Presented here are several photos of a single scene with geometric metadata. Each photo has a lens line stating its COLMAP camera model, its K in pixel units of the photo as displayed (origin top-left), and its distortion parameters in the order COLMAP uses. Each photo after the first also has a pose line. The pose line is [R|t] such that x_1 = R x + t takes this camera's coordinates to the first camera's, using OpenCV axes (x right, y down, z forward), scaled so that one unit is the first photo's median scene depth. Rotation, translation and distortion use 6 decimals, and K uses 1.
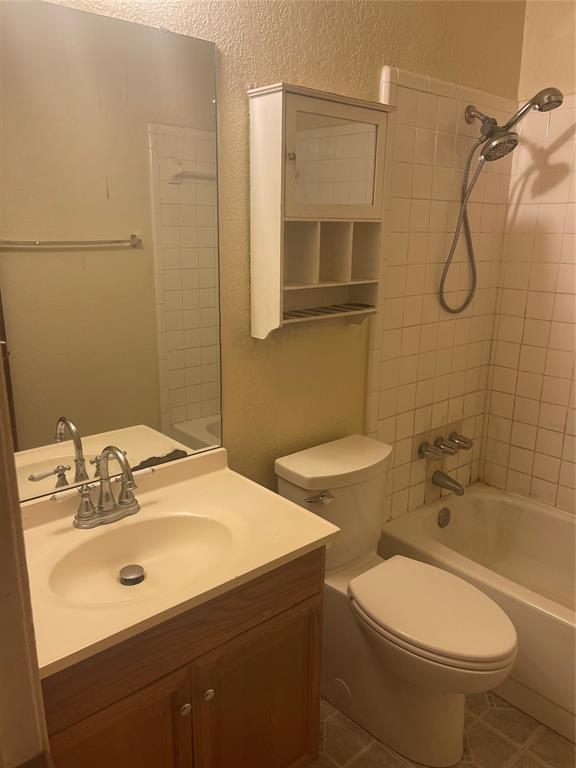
lens RADIAL K [[579.0, 0, 288.0], [0, 579.0, 387.1], [0, 0, 1]] dist [0.009525, -0.033506]
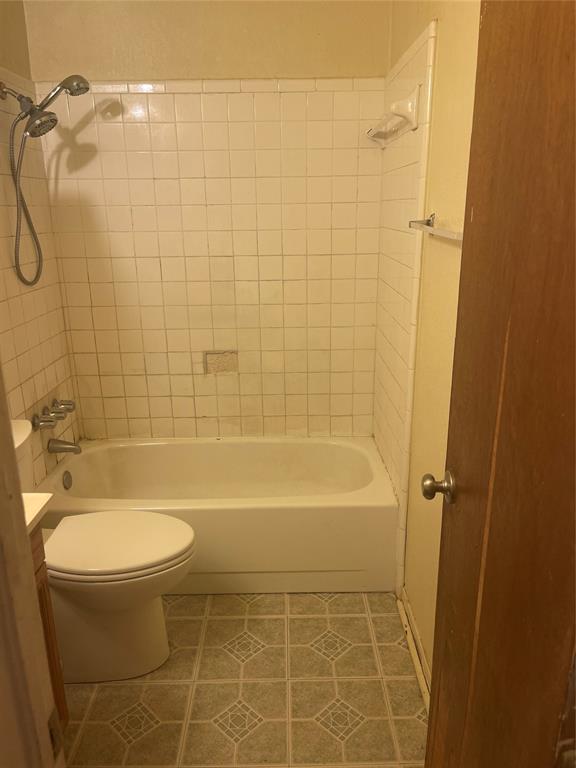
lens RADIAL K [[579.0, 0, 287.2], [0, 579.0, 382.7], [0, 0, 1]] dist [0.009525, -0.033506]
pose [[0.647910, -0.236608, 0.724037, -0.200546], [0.213375, 0.968854, 0.125671, 0.007852], [-0.731221, 0.073068, 0.678216, -0.018486]]
